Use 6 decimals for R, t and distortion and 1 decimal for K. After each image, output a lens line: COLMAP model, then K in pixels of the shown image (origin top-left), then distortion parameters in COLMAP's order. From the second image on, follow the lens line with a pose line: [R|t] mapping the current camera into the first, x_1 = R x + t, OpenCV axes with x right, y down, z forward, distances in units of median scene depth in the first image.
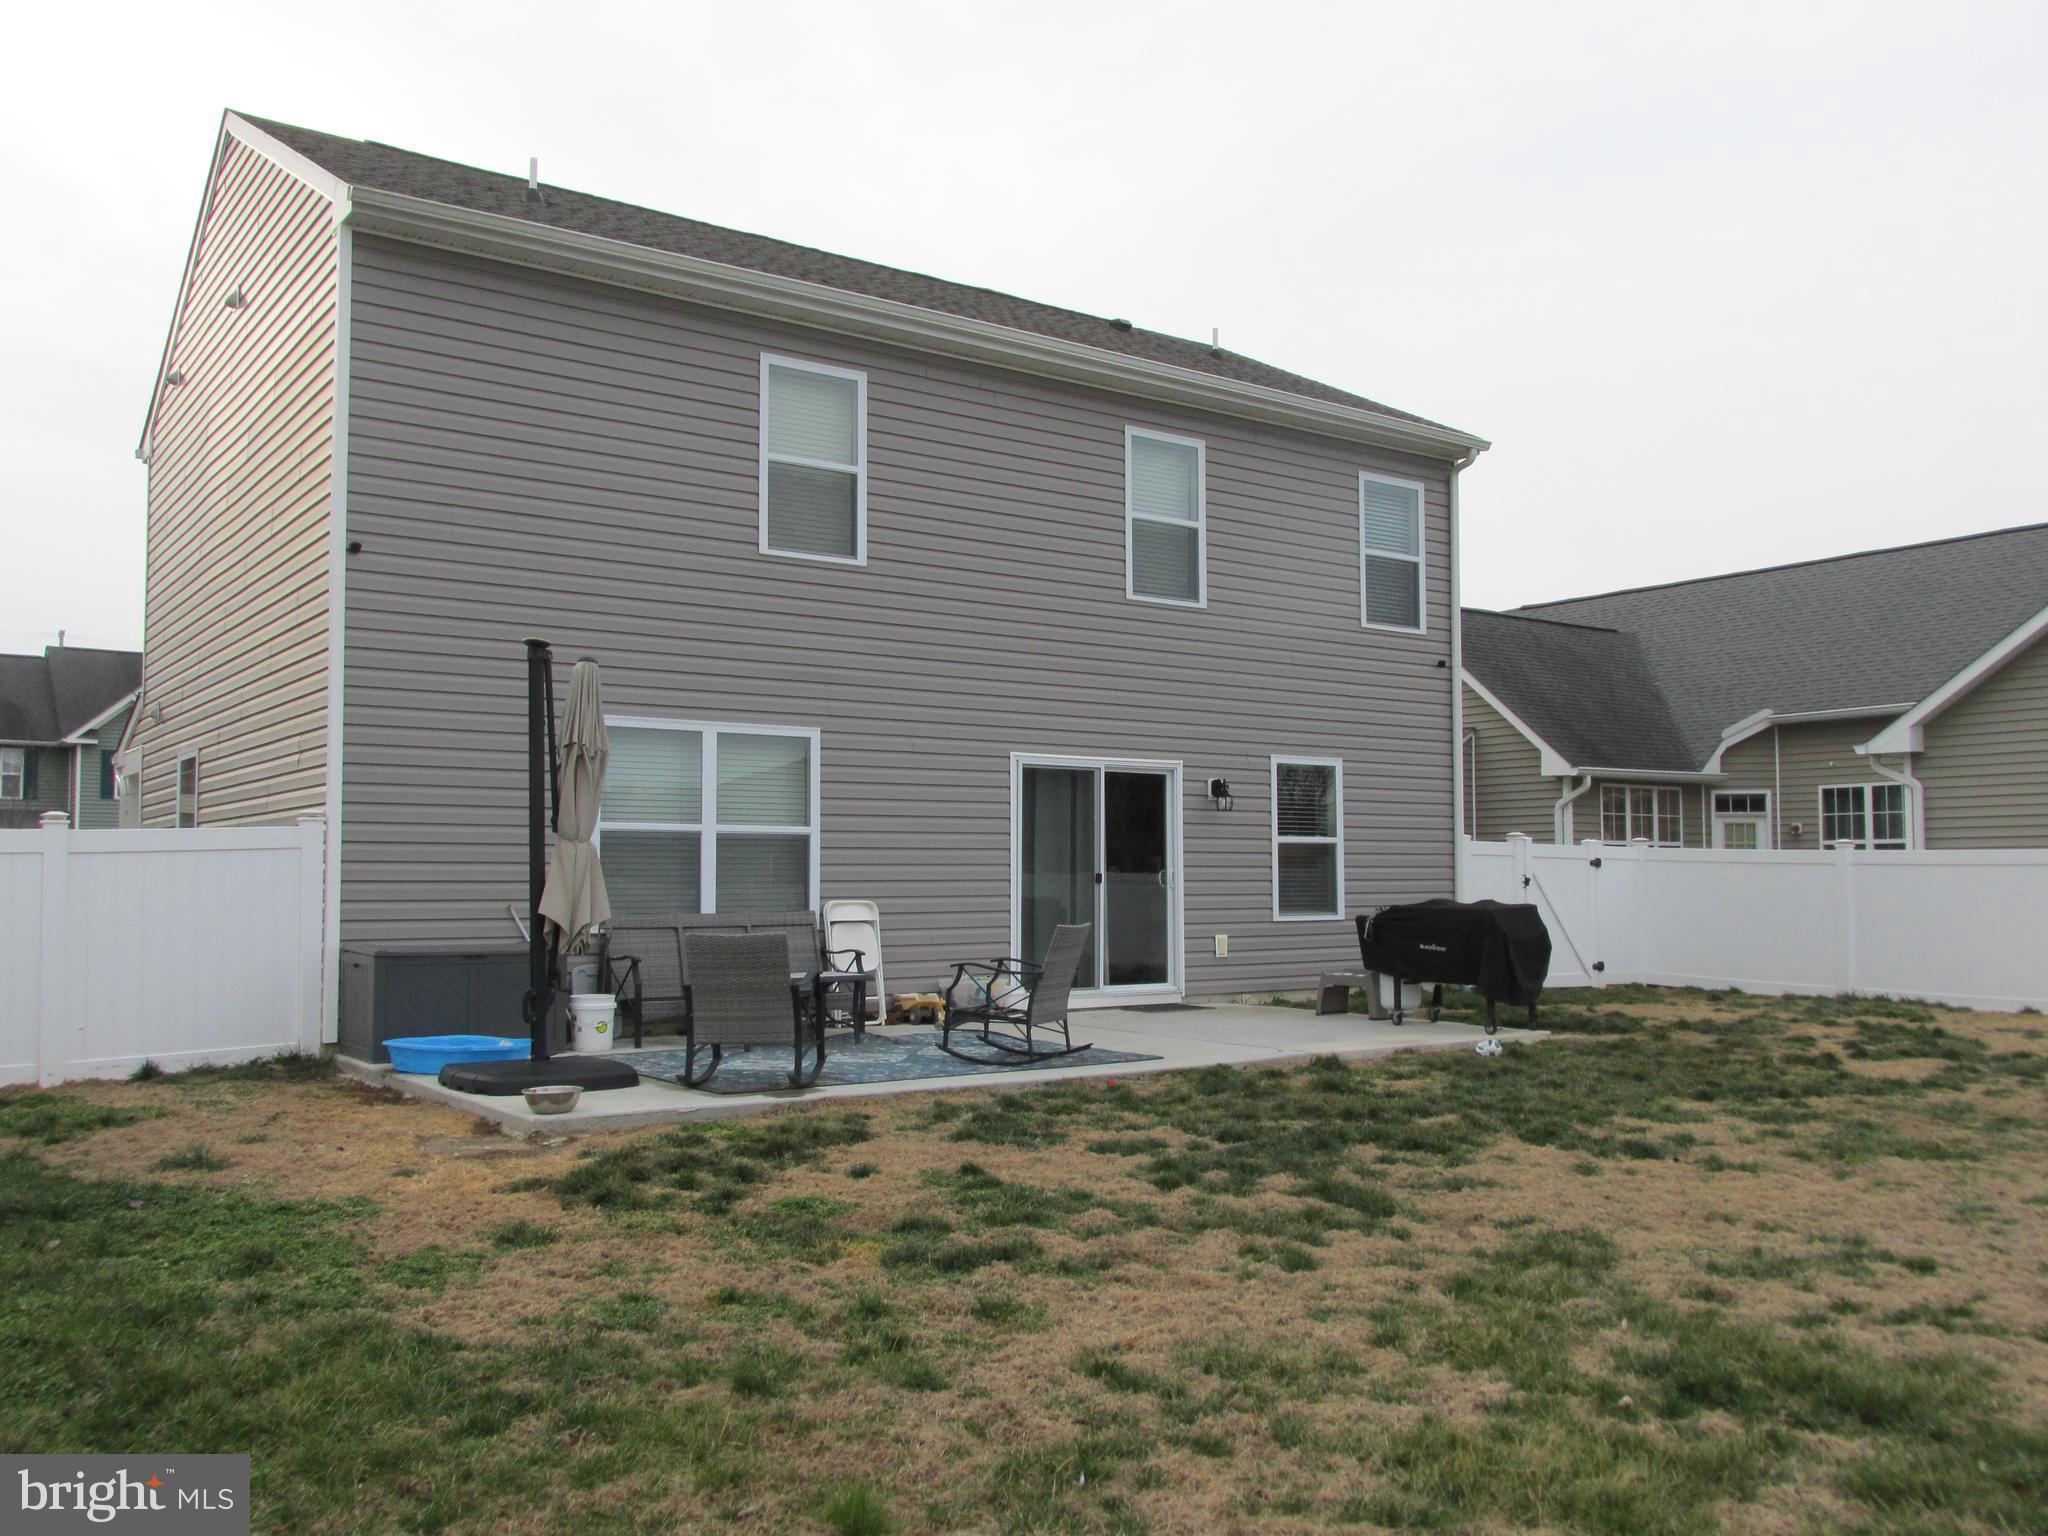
lens RADIAL K [[1721.9, 0, 1024.0], [0, 1721.9, 768.0], [0, 0, 1]] dist [-0.000239, -0.004408]
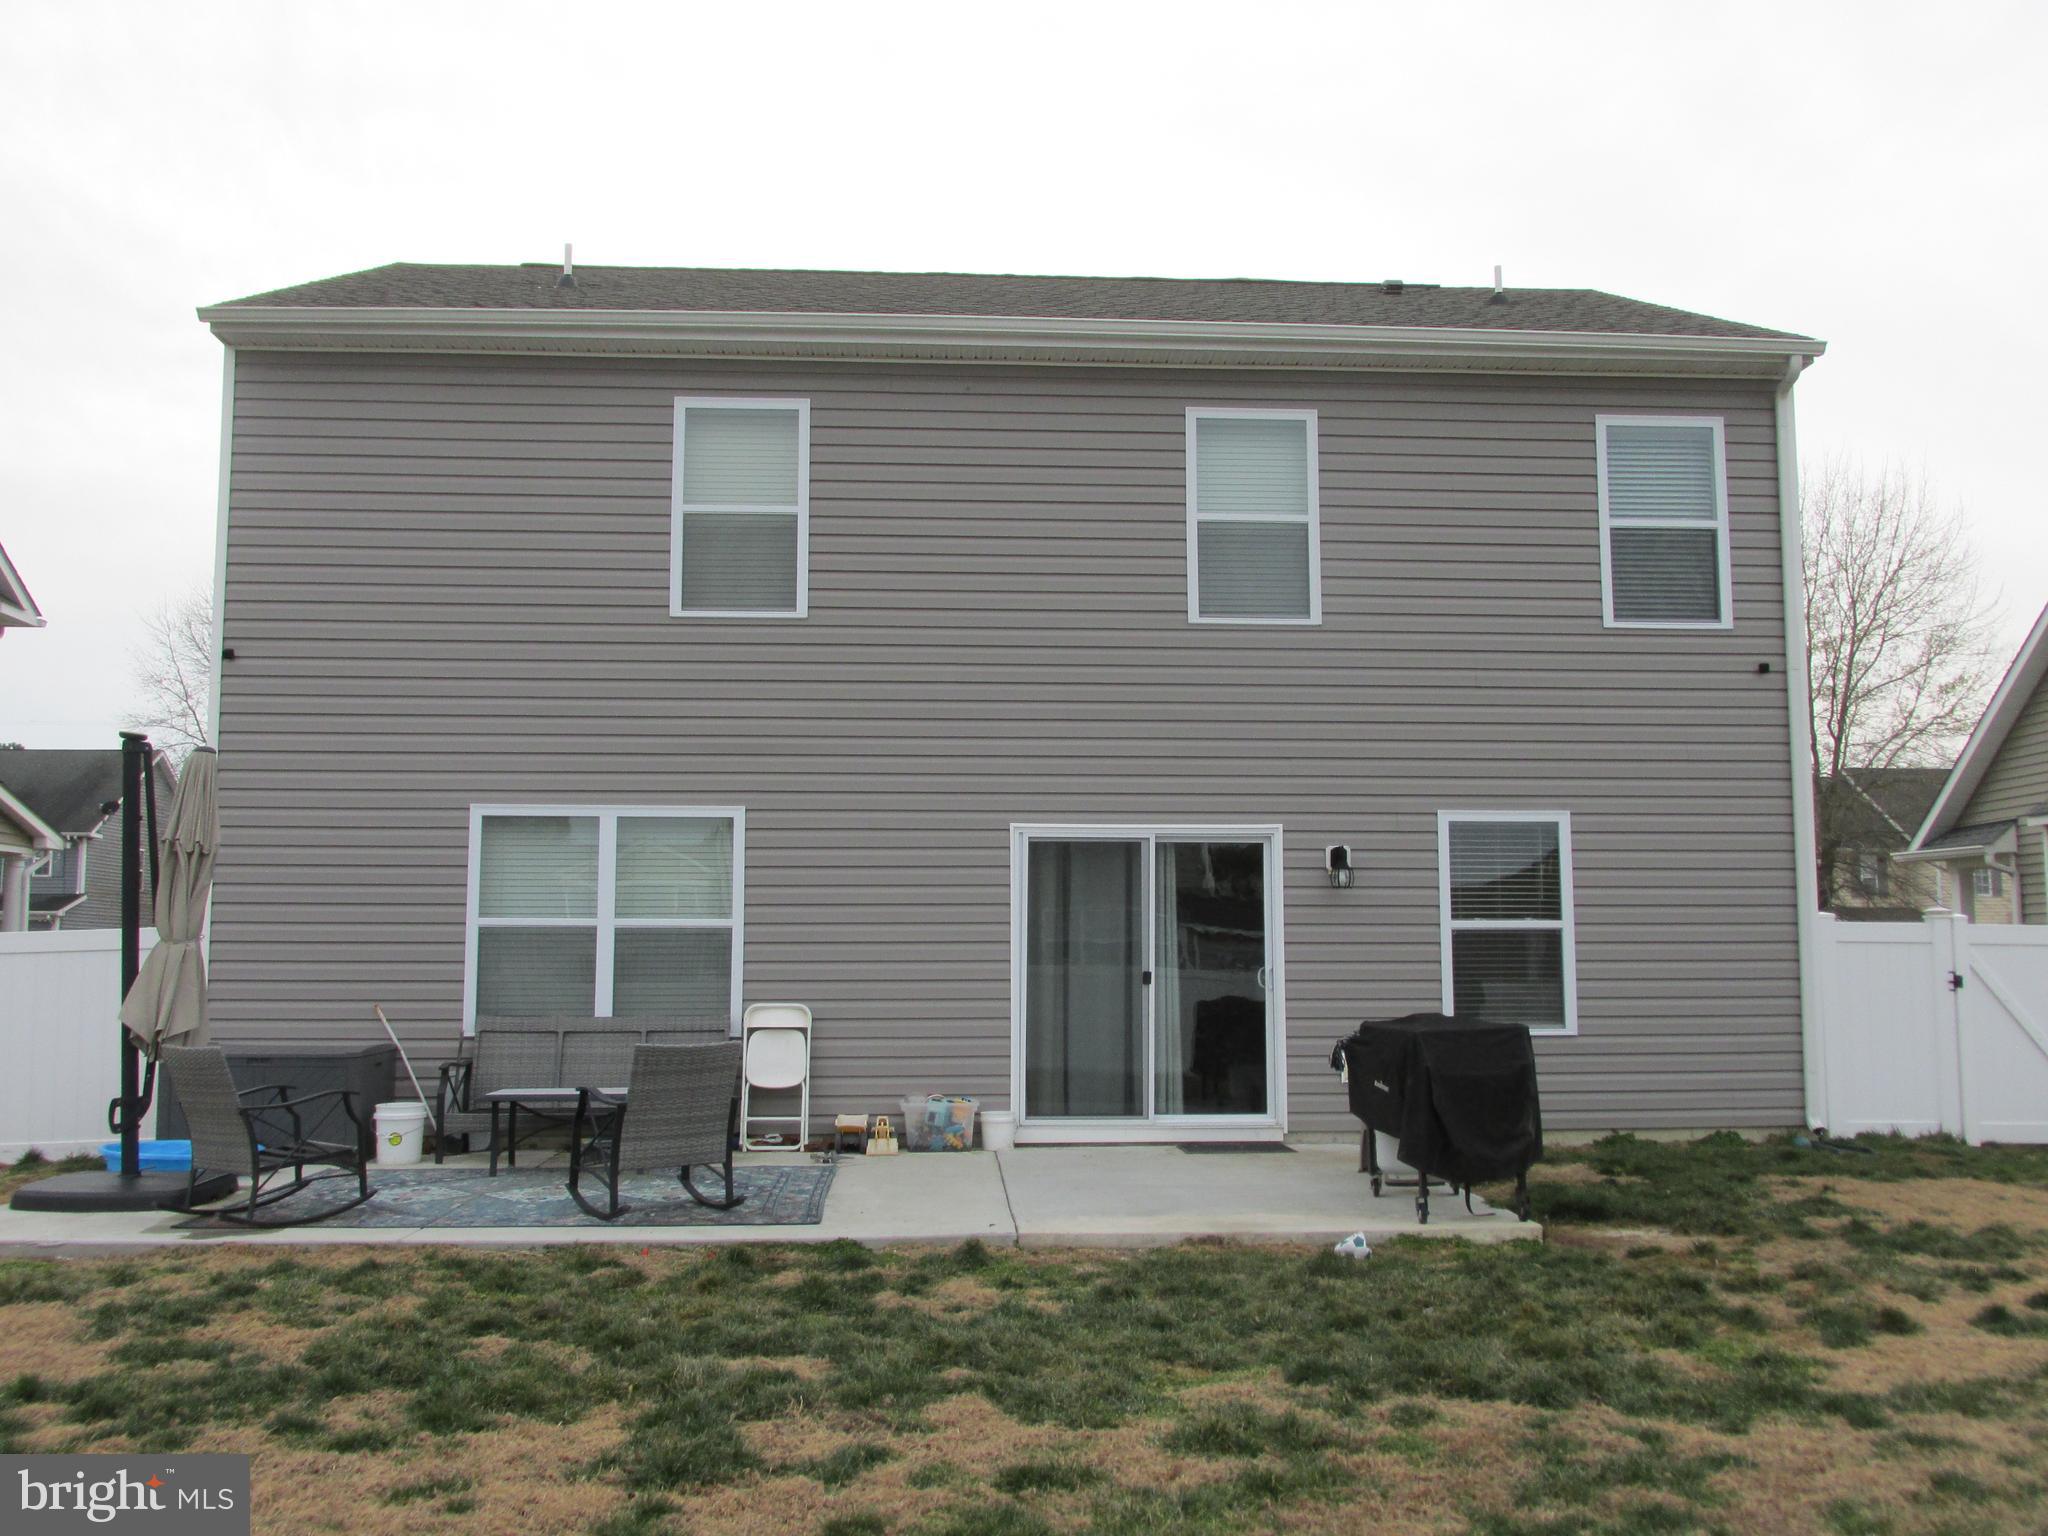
lens RADIAL K [[1717.7, 0, 1036.3], [0, 1717.7, 790.7], [0, 0, 1]] dist [-0.014857, -0.005561]
pose [[0.843826, -0.058782, -0.533387, 0.423793], [0.034813, 0.997885, -0.054896, 0.019828], [0.535486, 0.027754, 0.844088, 0.304310]]
